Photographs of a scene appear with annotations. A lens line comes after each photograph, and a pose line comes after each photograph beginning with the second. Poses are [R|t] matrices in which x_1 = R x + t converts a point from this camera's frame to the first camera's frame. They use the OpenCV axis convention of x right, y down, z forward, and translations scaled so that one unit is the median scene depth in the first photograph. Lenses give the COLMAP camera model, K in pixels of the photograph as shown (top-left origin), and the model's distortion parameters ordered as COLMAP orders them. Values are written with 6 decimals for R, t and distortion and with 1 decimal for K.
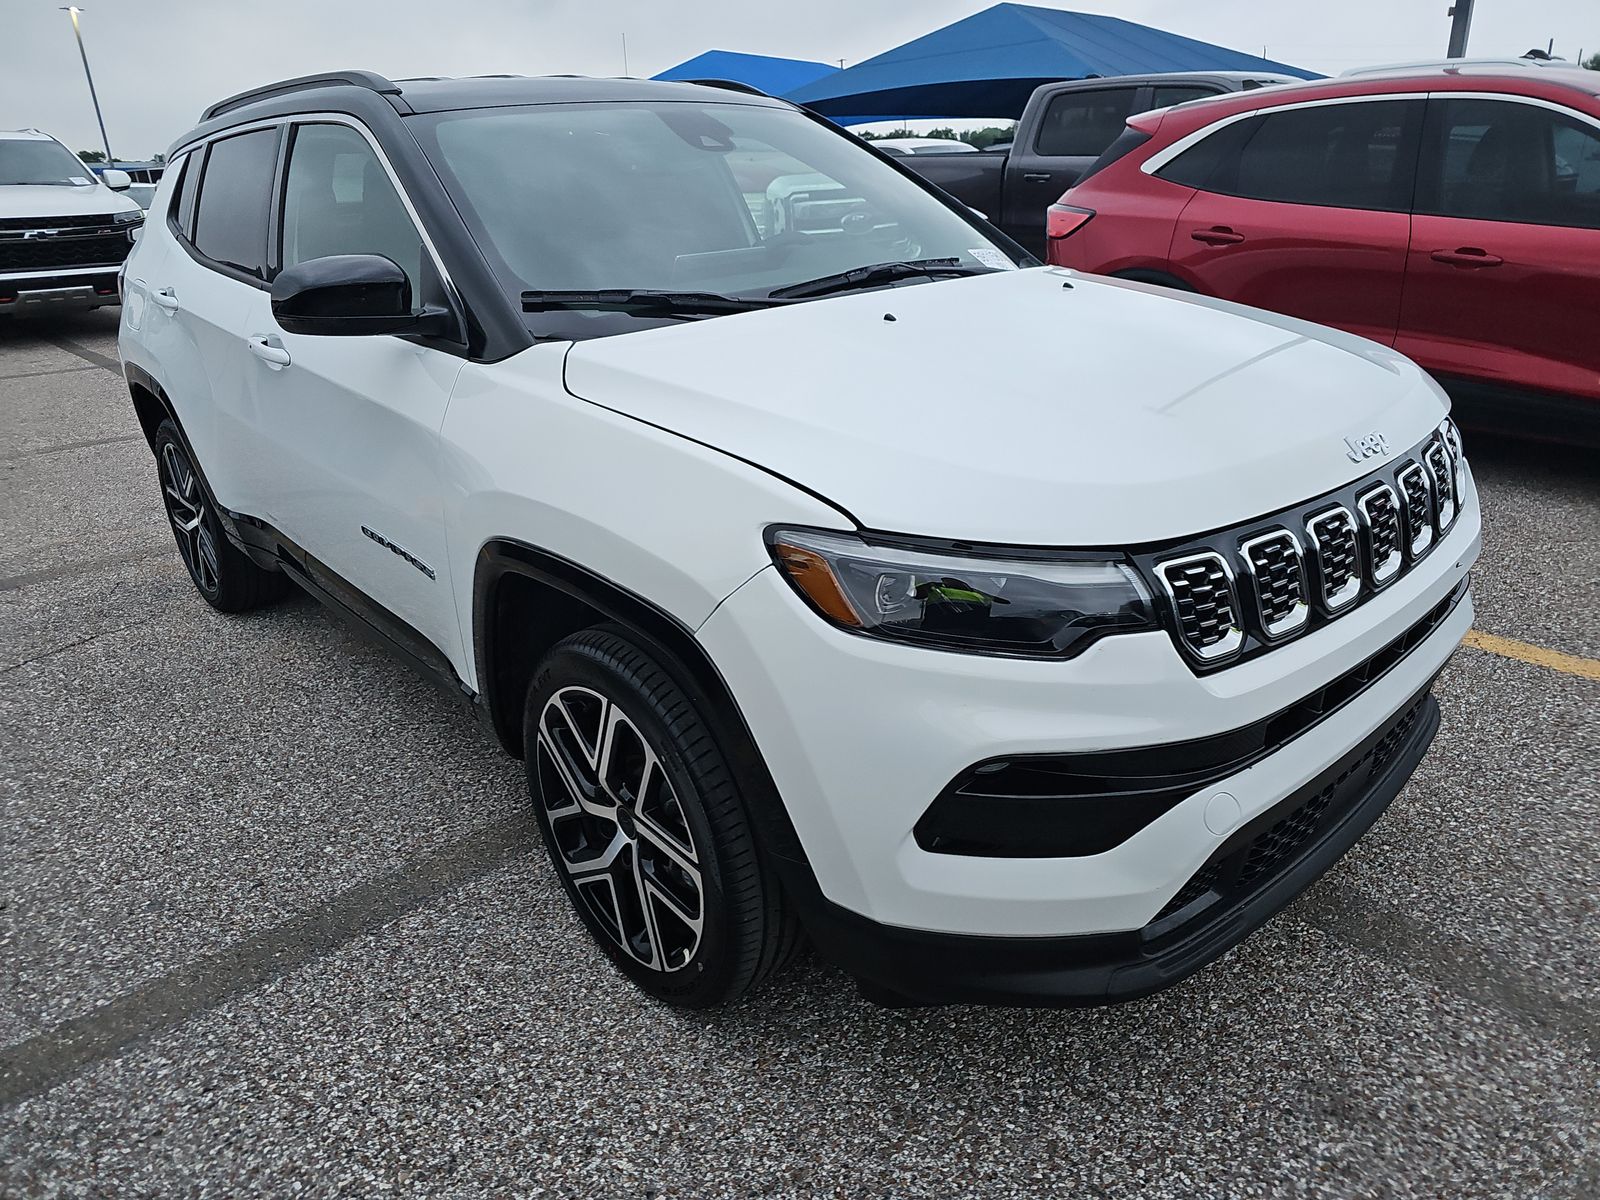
lens RADIAL K [[1092.2, 0, 795.8], [0, 1092.2, 587.7], [0, 0, 1]] dist [0.040887, 0.000017]
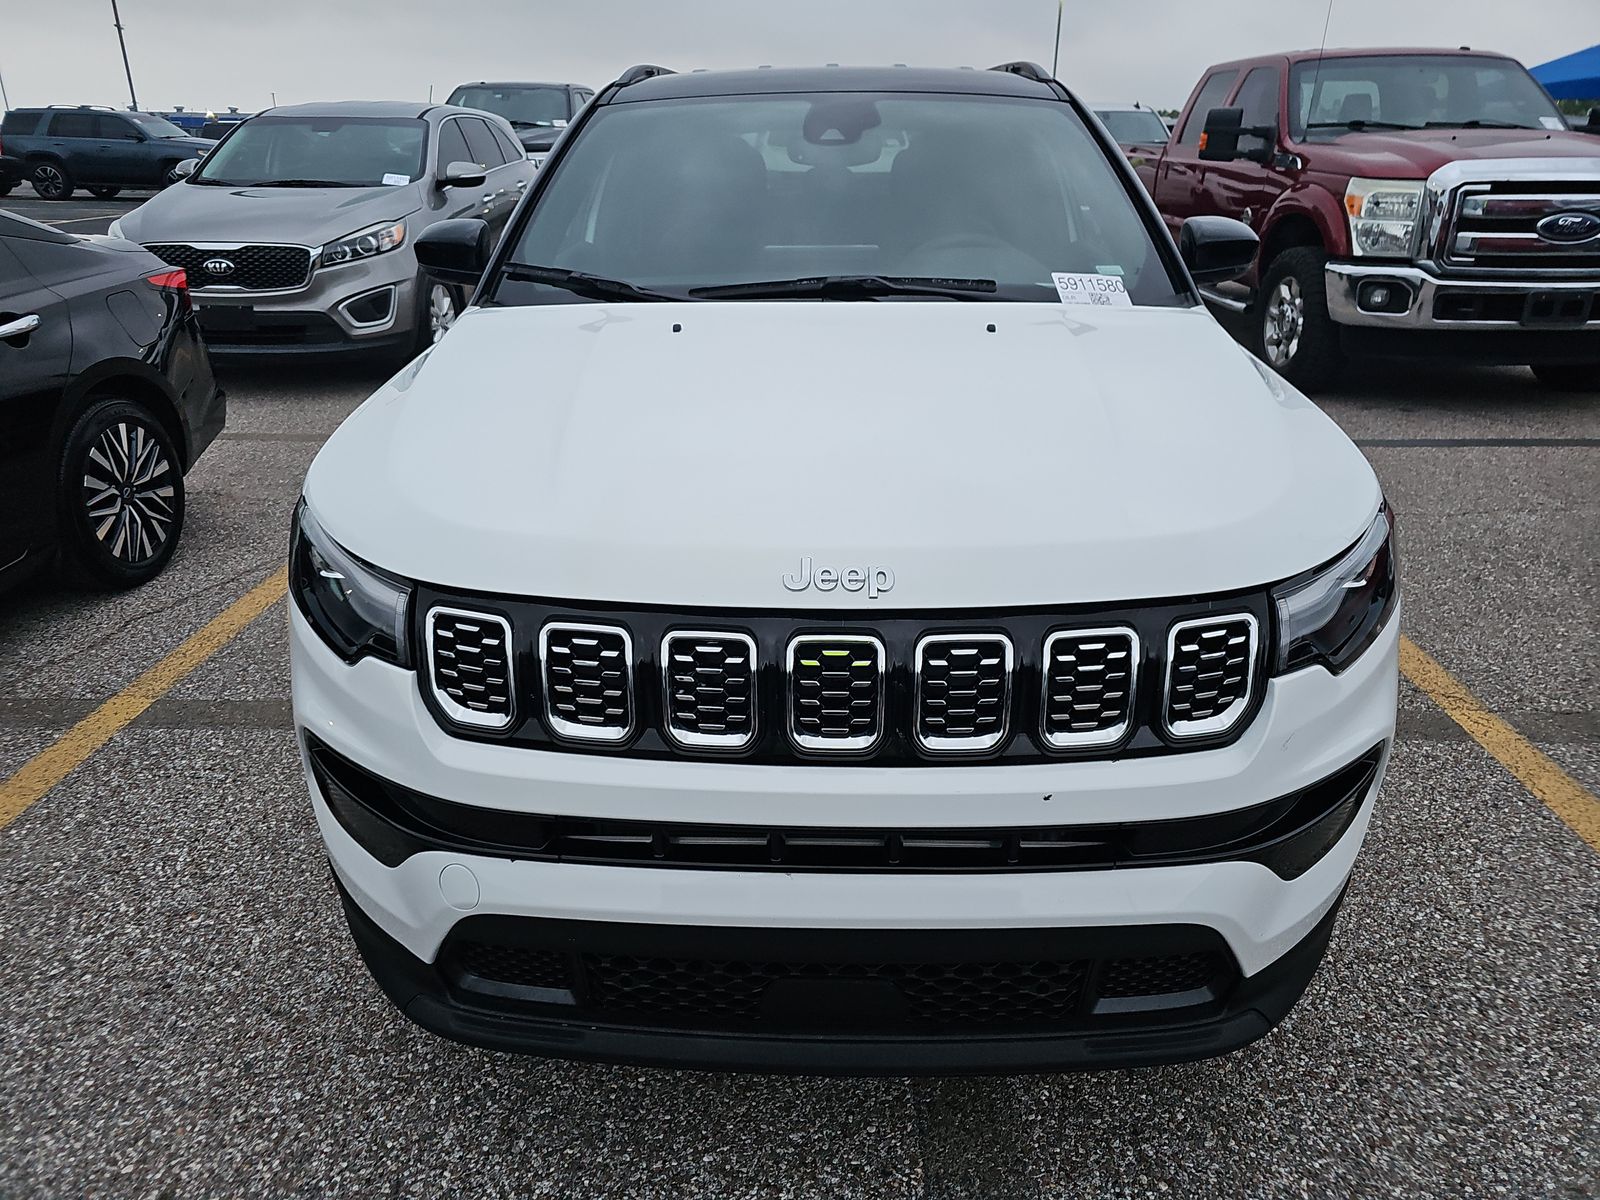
lens RADIAL K [[1092.2, 0, 799.9], [0, 1092.2, 594.3], [0, 0, 1]] dist [0.040887, 0.000017]
pose [[0.702666, 0.300806, -0.644807, 0.892505], [-0.278578, 0.950199, 0.139698, -0.194141], [0.654717, 0.081468, 0.751471, 0.370230]]
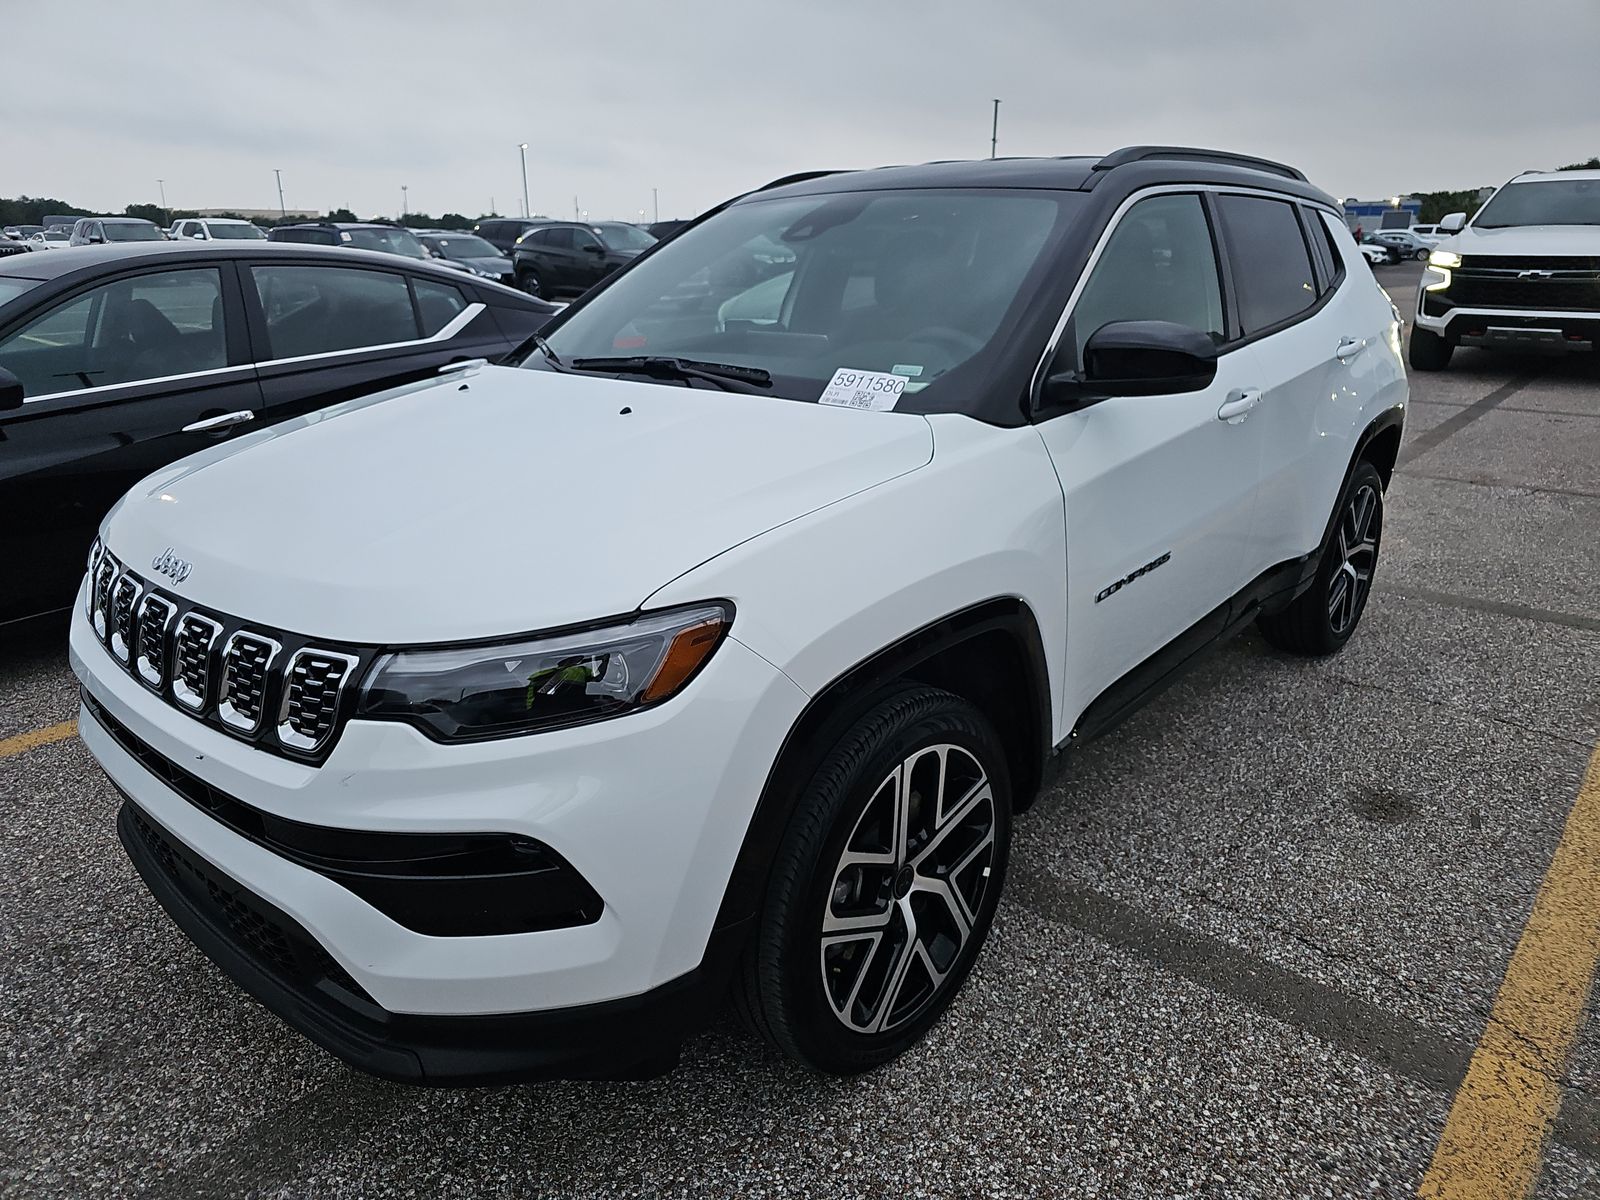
lens RADIAL K [[1092.2, 0, 793.4], [0, 1092.2, 615.4], [0, 0, 1]] dist [0.040887, 0.000017]
pose [[0.070195, 0.361064, -0.929895, 1.368067], [-0.353969, 0.880549, 0.315183, -0.546856], [0.932619, 0.307030, 0.189616, 1.215158]]
